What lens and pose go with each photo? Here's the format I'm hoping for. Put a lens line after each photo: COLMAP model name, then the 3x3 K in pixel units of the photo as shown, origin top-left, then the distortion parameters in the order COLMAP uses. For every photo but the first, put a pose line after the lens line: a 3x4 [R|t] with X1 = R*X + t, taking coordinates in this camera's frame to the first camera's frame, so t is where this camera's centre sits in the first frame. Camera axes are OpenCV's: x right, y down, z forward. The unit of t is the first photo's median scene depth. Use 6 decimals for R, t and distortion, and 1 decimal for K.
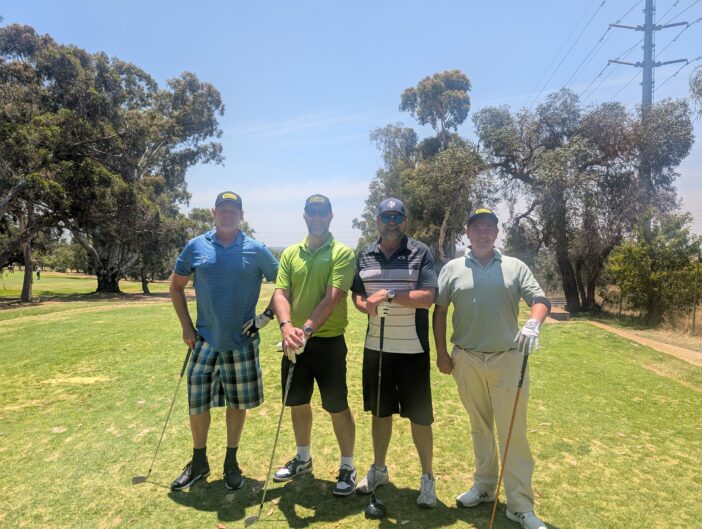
lens RADIAL K [[506.6, 0, 364.4], [0, 506.6, 266.0], [0, 0, 1]] dist [0.012750, -0.014721]
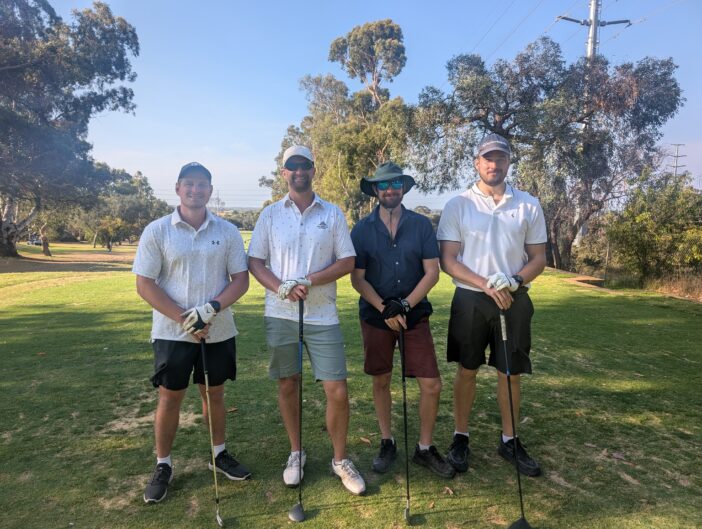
lens RADIAL K [[506.6, 0, 344.6], [0, 506.6, 264.7], [0, 0, 1]] dist [0.012750, -0.014721]
pose [[0.987947, -0.010641, 0.154428, -0.078515], [-0.000992, 0.997178, 0.075062, -0.001055], [-0.154791, -0.074310, 0.985149, 0.064232]]
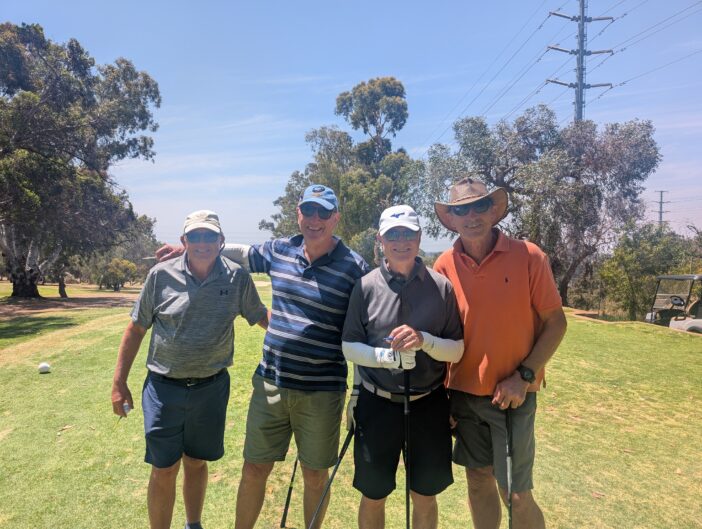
lens RADIAL K [[506.6, 0, 352.6], [0, 506.6, 269.1], [0, 0, 1]] dist [0.012750, -0.014721]
pose [[0.983640, 0.004538, 0.180087, -0.118941], [-0.004697, 0.999989, 0.000457, -0.000025], [-0.180083, -0.001295, 0.983651, 0.010547]]
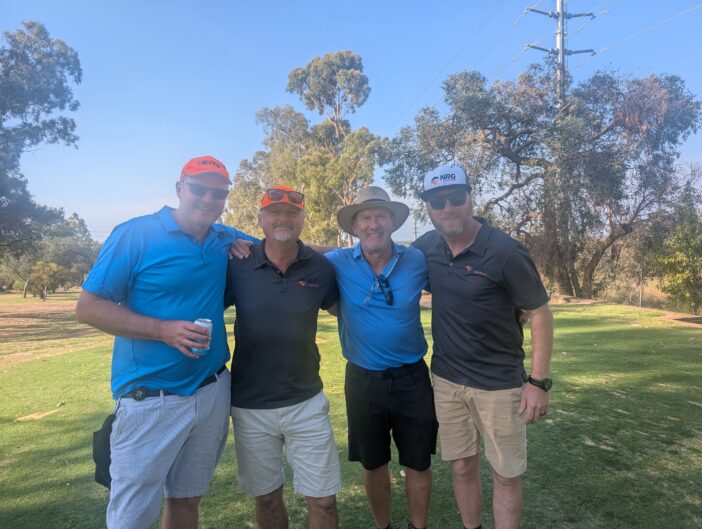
lens RADIAL K [[506.6, 0, 353.6], [0, 506.6, 260.0], [0, 0, 1]] dist [0.012750, -0.014721]
pose [[0.960683, -0.035780, 0.275333, -0.120916], [0.037230, 0.999307, -0.000042, -0.004126], [-0.275141, 0.010292, 0.961349, 0.156443]]
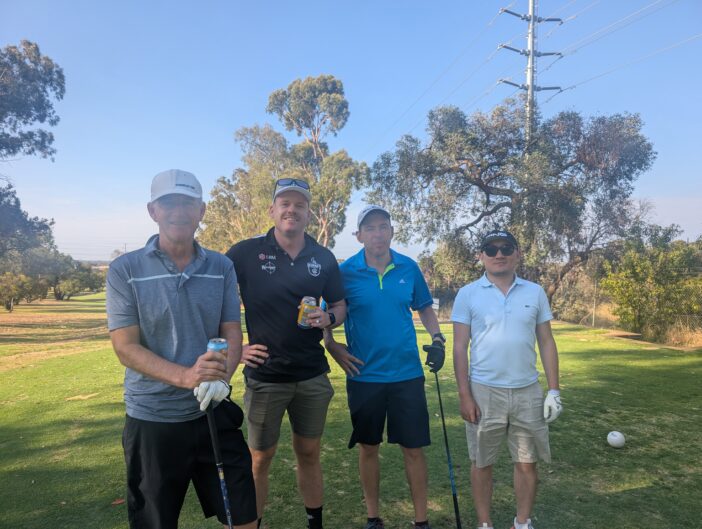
lens RADIAL K [[506.6, 0, 353.4], [0, 506.6, 274.6], [0, 0, 1]] dist [0.012750, -0.014721]
pose [[0.944364, -0.005556, 0.328857, -0.137261], [0.009418, 0.999904, -0.010150, -0.002089], [-0.328769, 0.012683, 0.944325, 0.129908]]
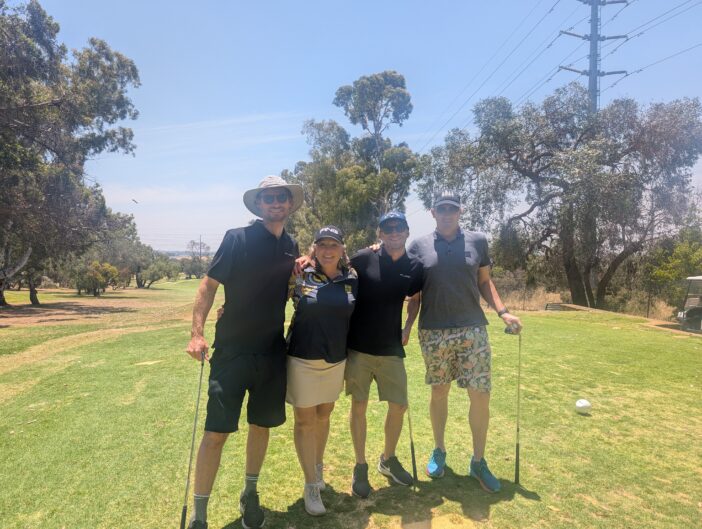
lens RADIAL K [[506.6, 0, 361.2], [0, 506.6, 267.4], [0, 0, 1]] dist [0.012750, -0.014721]
pose [[0.976084, -0.003143, 0.217370, -0.126894], [0.004476, 0.999974, -0.005641, -0.000551], [-0.217347, 0.006479, 0.976073, 0.101380]]
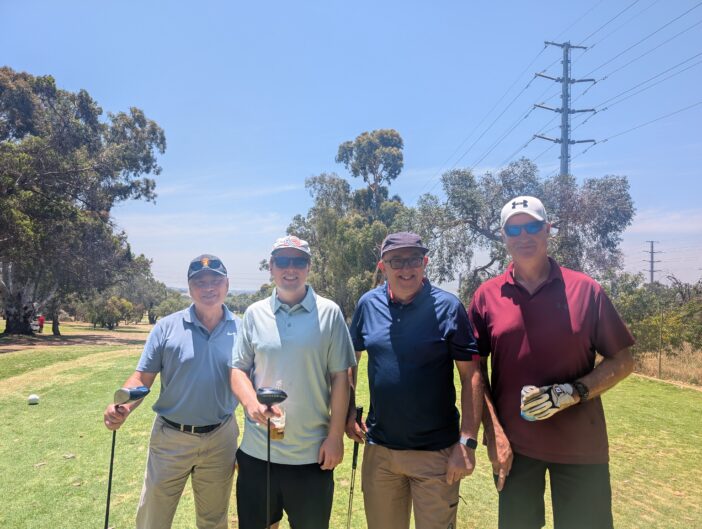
lens RADIAL K [[506.6, 0, 360.1], [0, 506.6, 263.4], [0, 0, 1]] dist [0.012750, -0.014721]
pose [[0.980164, 0.040628, 0.193980, -0.111525], [-0.022336, 0.995172, -0.095574, -0.000015], [-0.196926, 0.089345, 0.976339, -0.011004]]
